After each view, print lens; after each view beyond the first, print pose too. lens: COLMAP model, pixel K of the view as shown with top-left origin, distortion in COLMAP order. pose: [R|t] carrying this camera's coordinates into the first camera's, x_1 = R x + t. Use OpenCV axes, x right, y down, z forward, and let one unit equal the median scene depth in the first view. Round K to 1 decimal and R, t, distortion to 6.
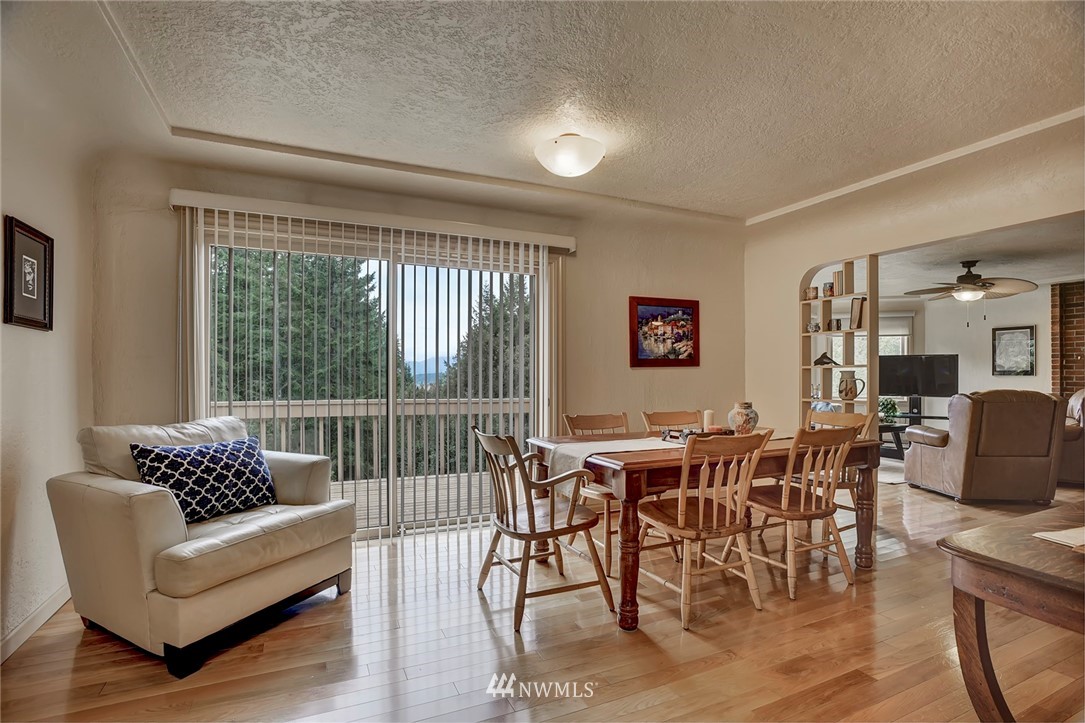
lens RADIAL K [[525.6, 0, 539.1], [0, 525.6, 370.9], [0, 0, 1]] dist [-0.042569, 0.007254]
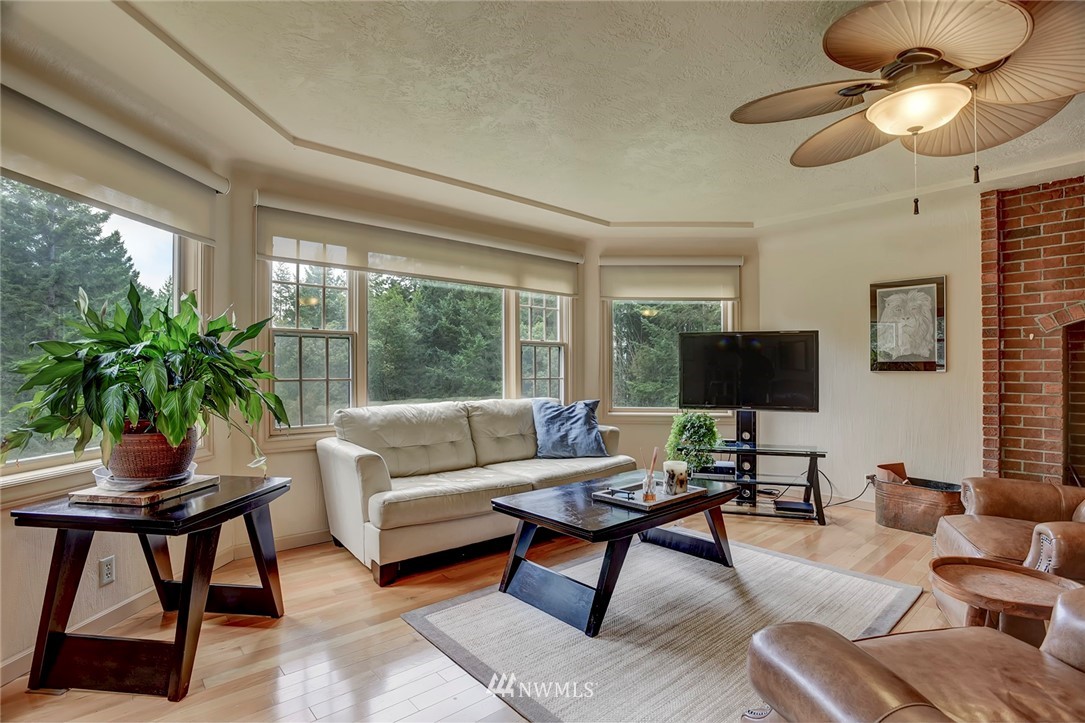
lens RADIAL K [[525.6, 0, 547.1], [0, 525.6, 362.8], [0, 0, 1]] dist [-0.042569, 0.007254]
pose [[0.959707, -0.002205, 0.280992, 0.402158], [0.003980, 0.999976, -0.005745, 0.001747], [-0.280973, 0.006632, 0.959693, 0.568375]]
